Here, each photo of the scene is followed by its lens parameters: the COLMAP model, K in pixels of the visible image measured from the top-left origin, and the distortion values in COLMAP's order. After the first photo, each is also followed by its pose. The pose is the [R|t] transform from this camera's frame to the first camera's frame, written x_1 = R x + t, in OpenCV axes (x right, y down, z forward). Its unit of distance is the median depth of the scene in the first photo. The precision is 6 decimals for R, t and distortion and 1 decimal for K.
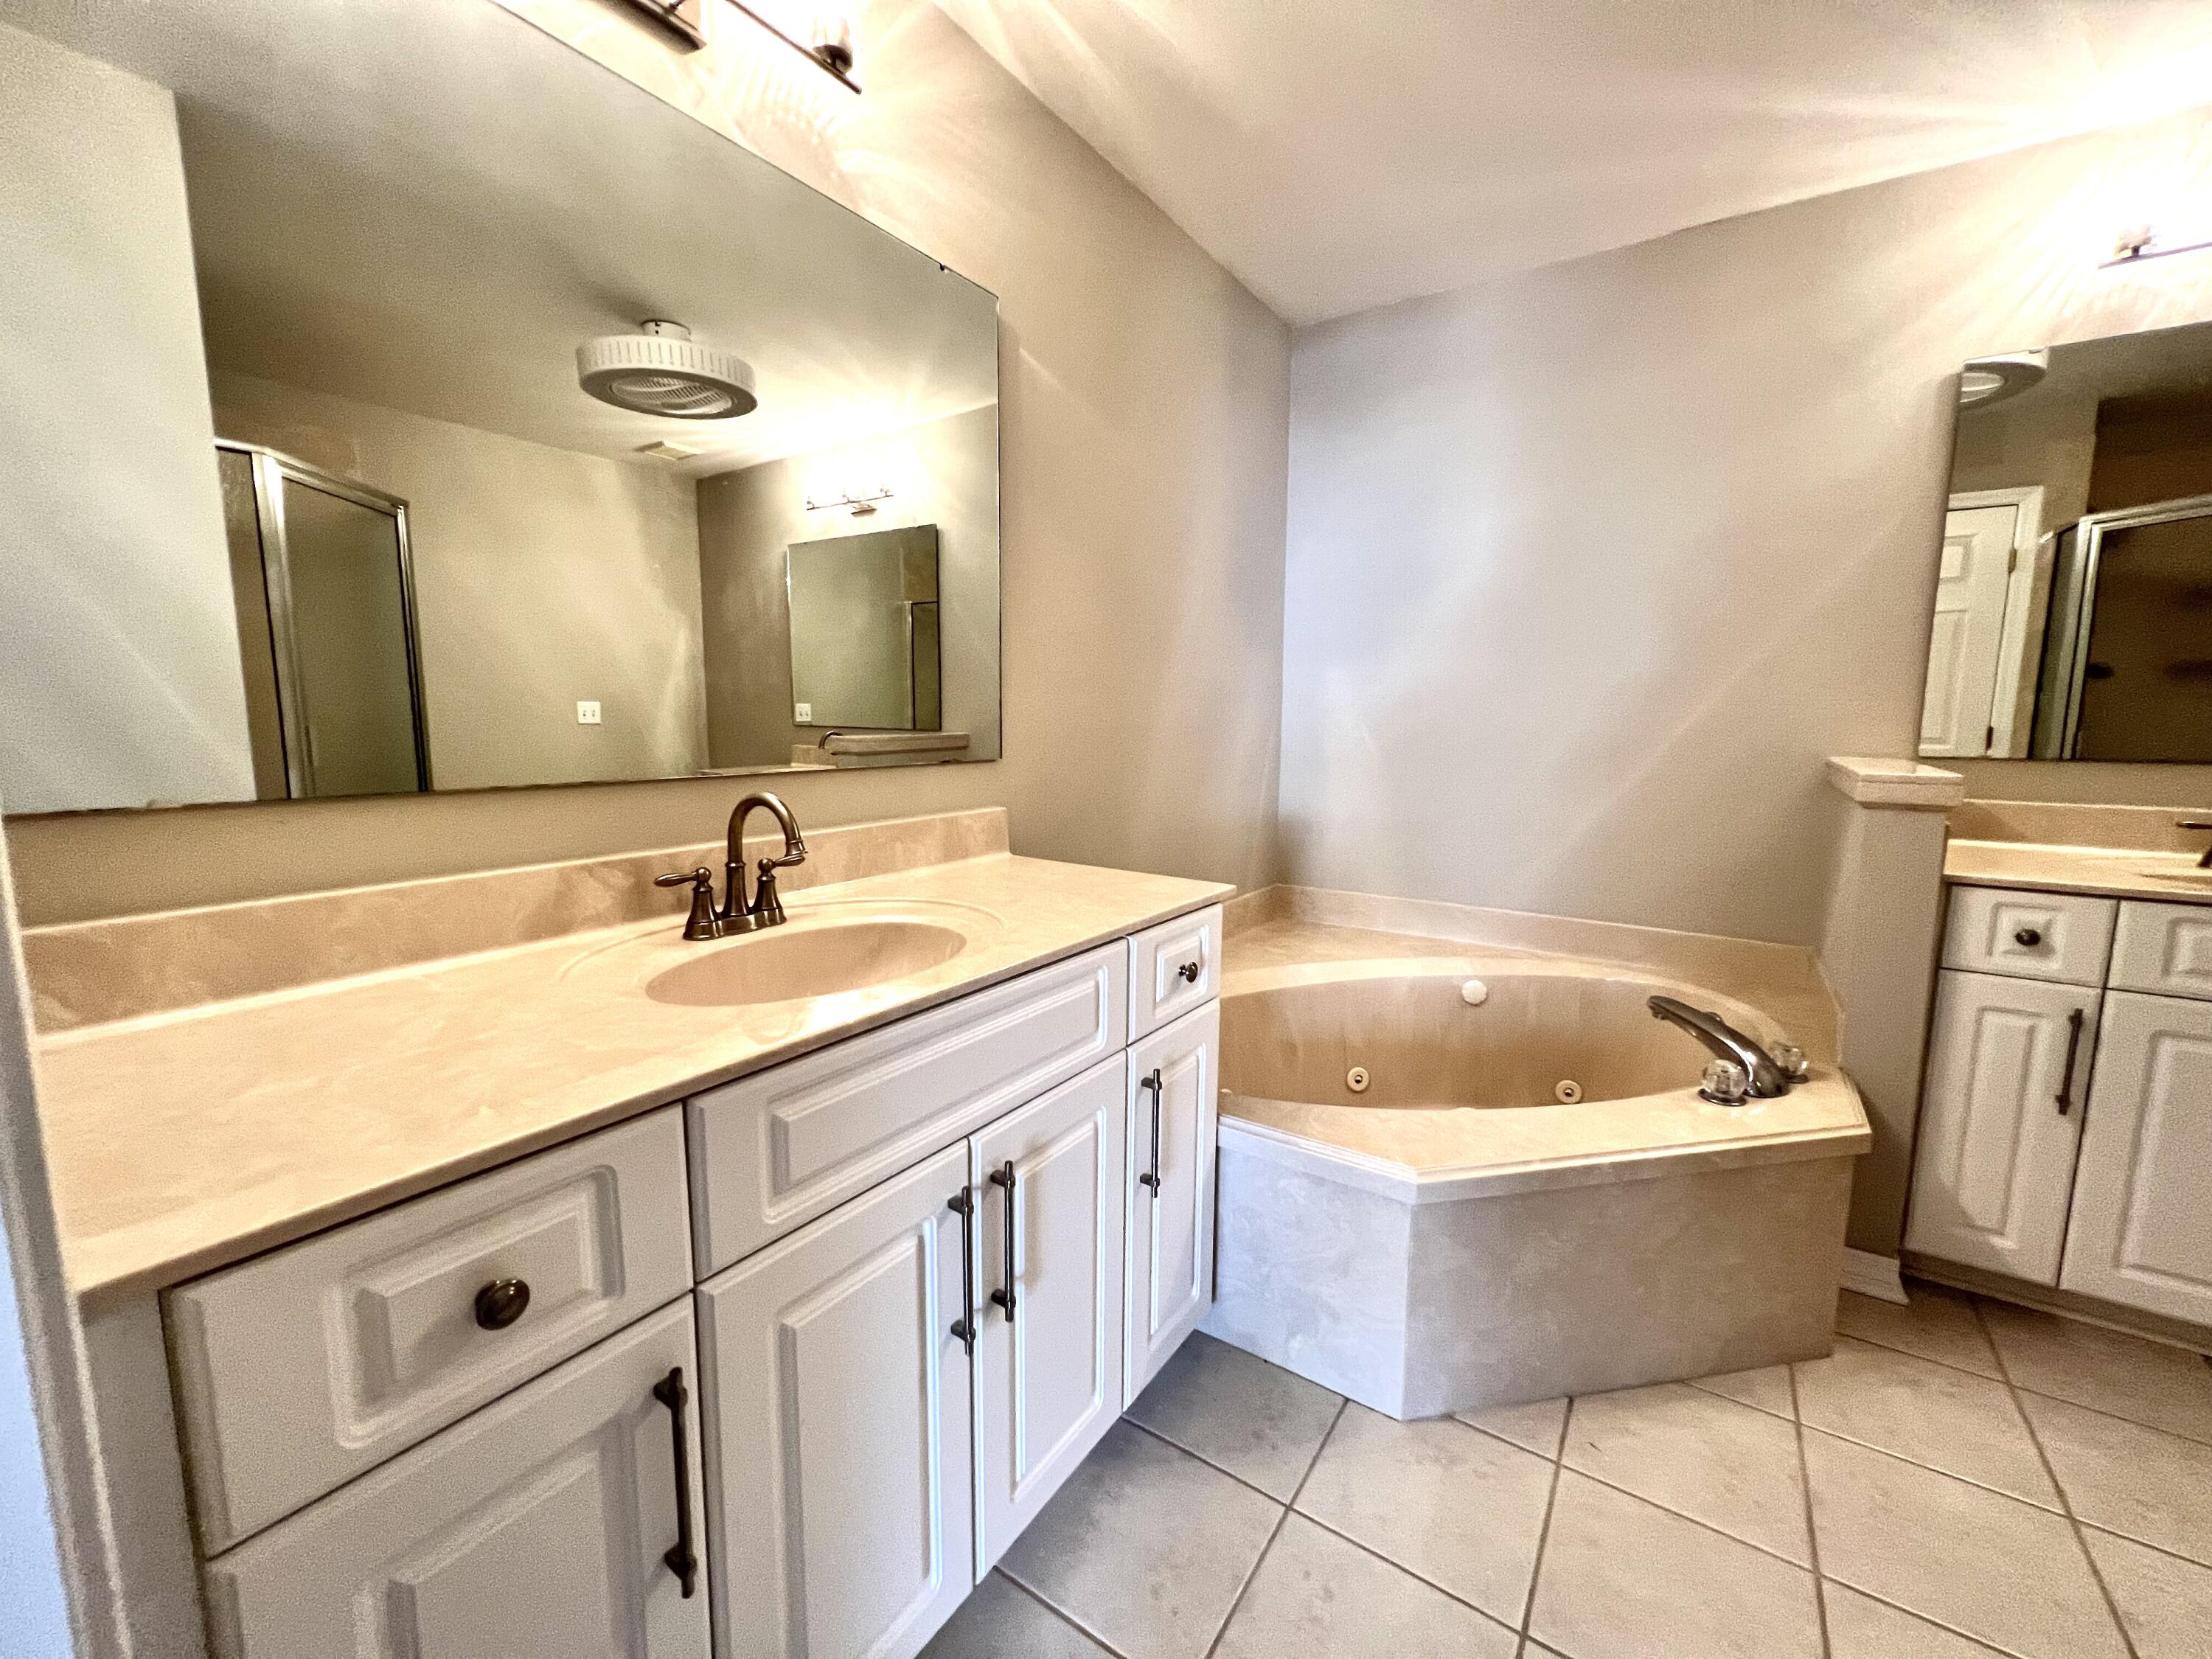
lens RADIAL K [[888.6, 0, 1106.0], [0, 888.6, 829.5], [0, 0, 1]] dist [-0.018021, -0.000048]
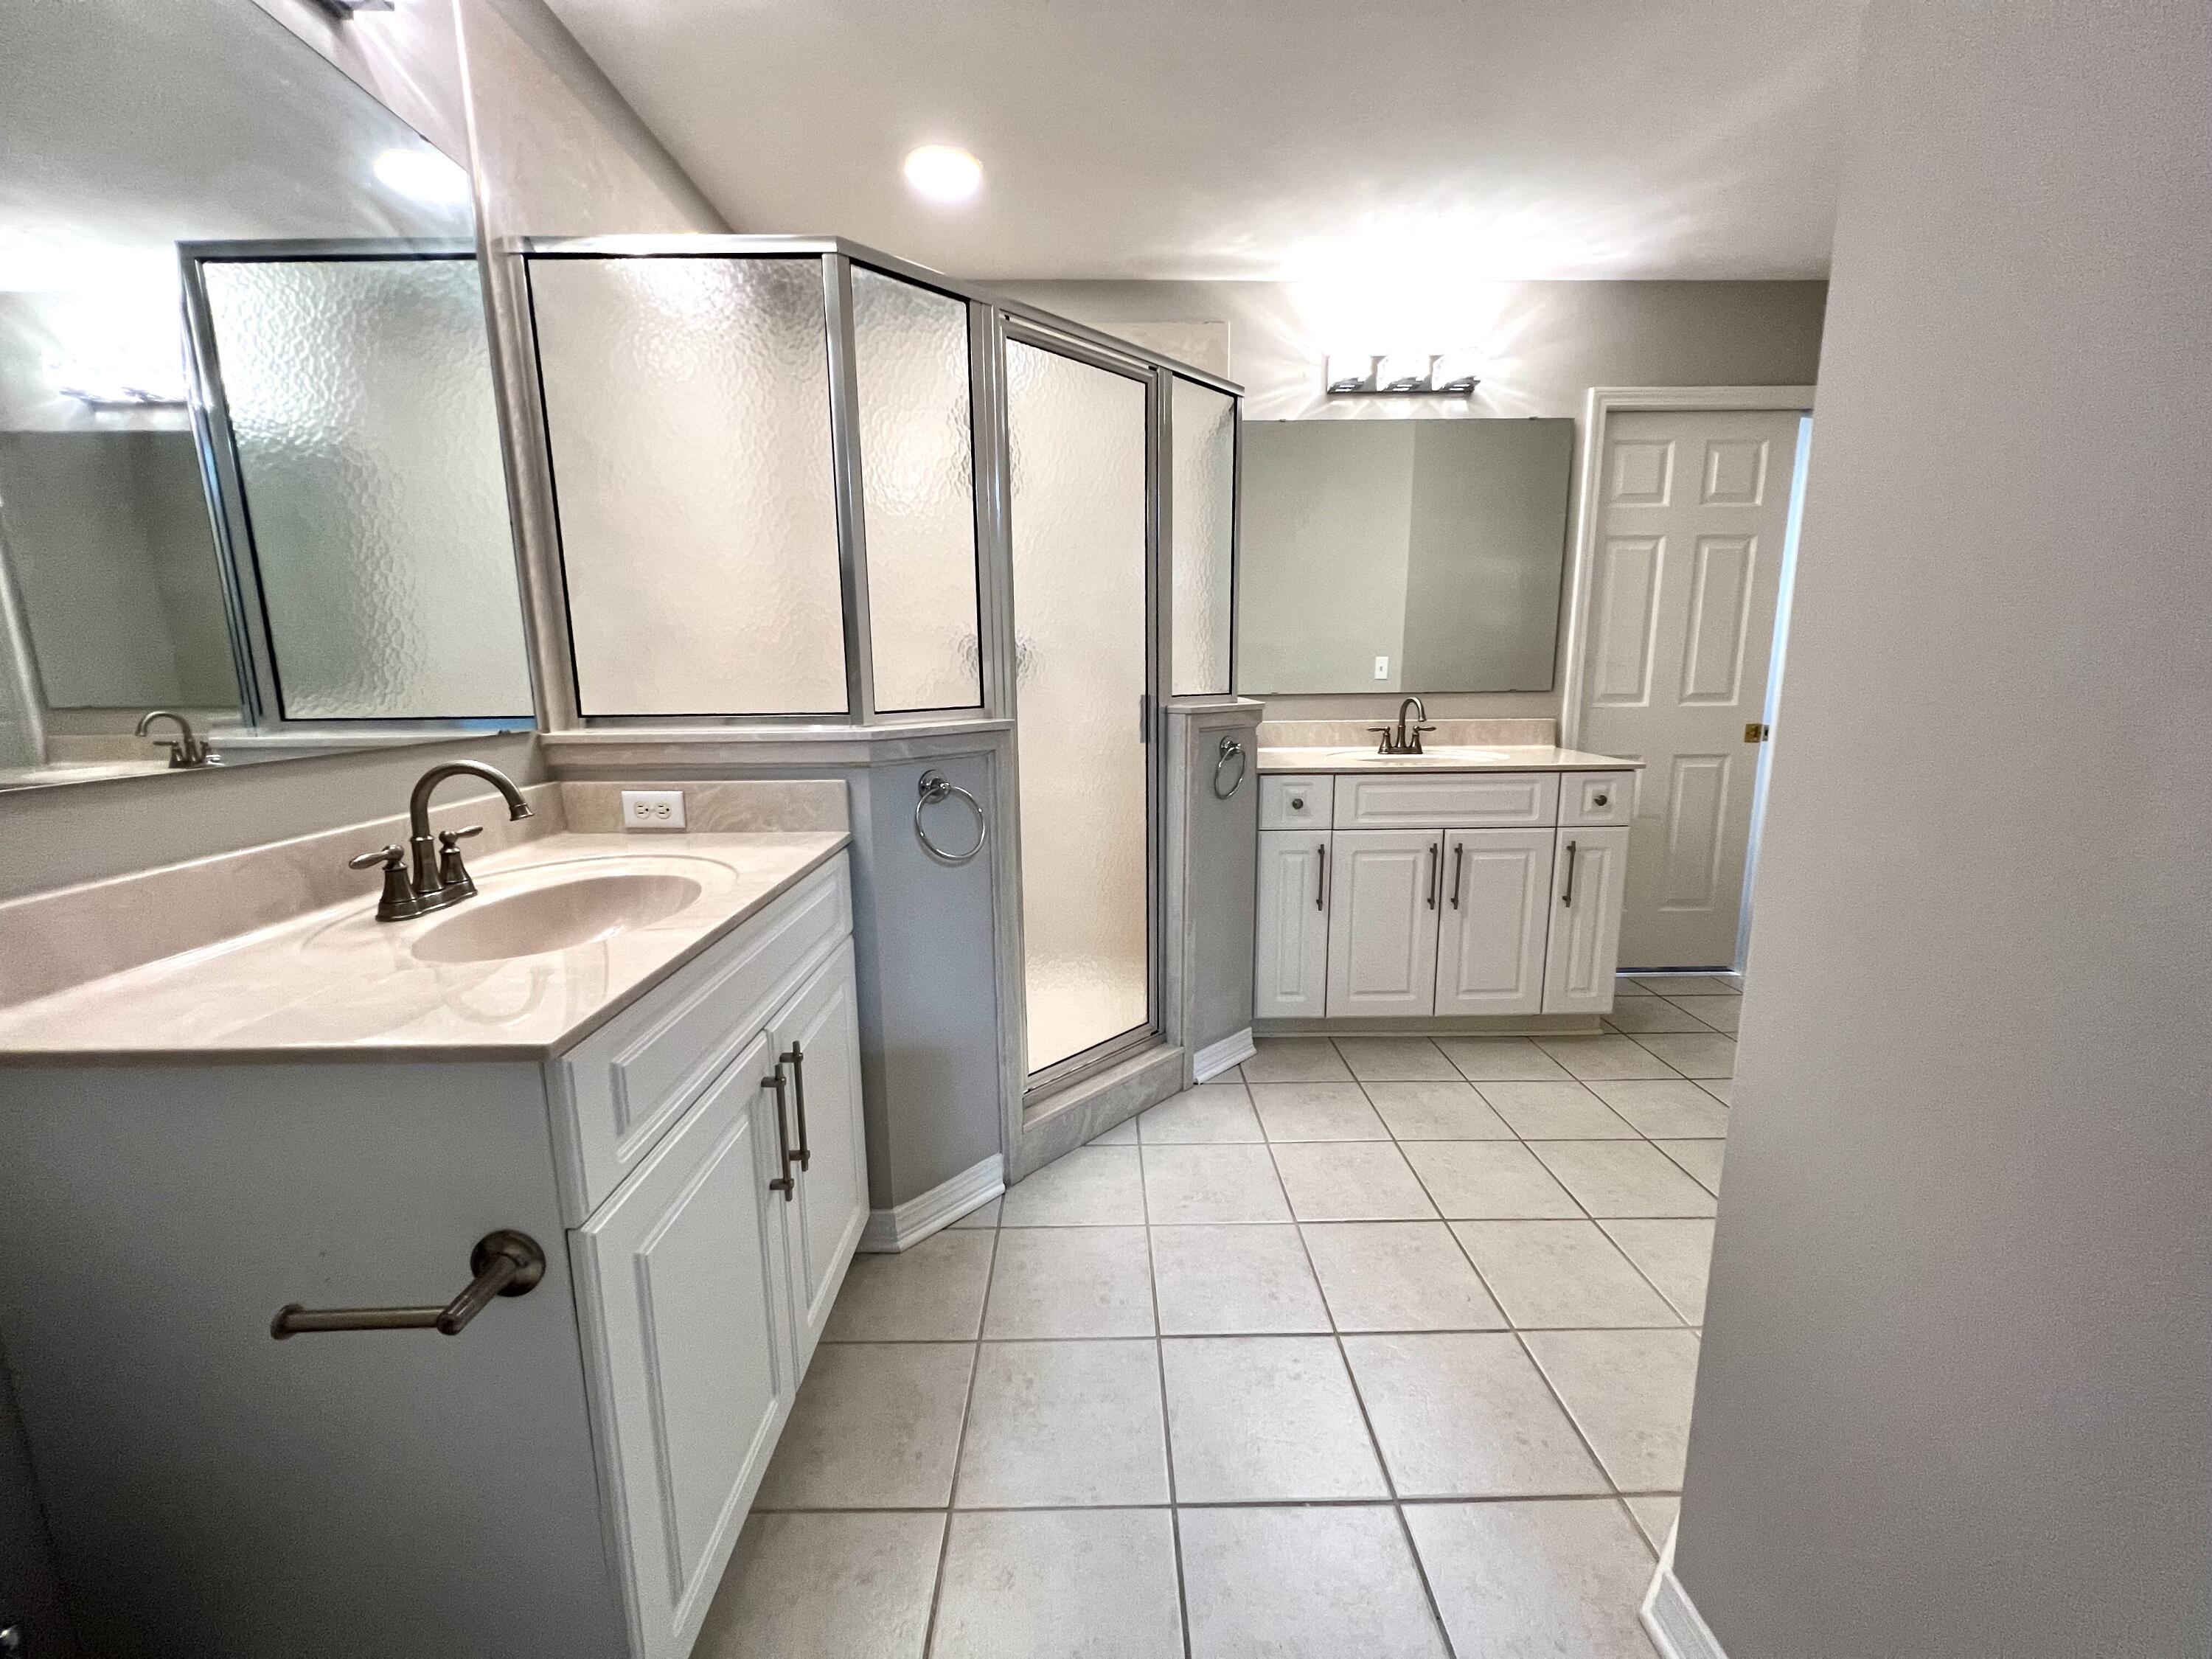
lens RADIAL K [[888.6, 0, 1106.0], [0, 888.6, 829.5], [0, 0, 1]] dist [-0.018021, -0.000048]
pose [[0.562557, 0.141825, -0.814503, 1.183881], [-0.093540, 0.989769, 0.107738, 0.136947], [0.821450, 0.015580, 0.570068, -1.093223]]
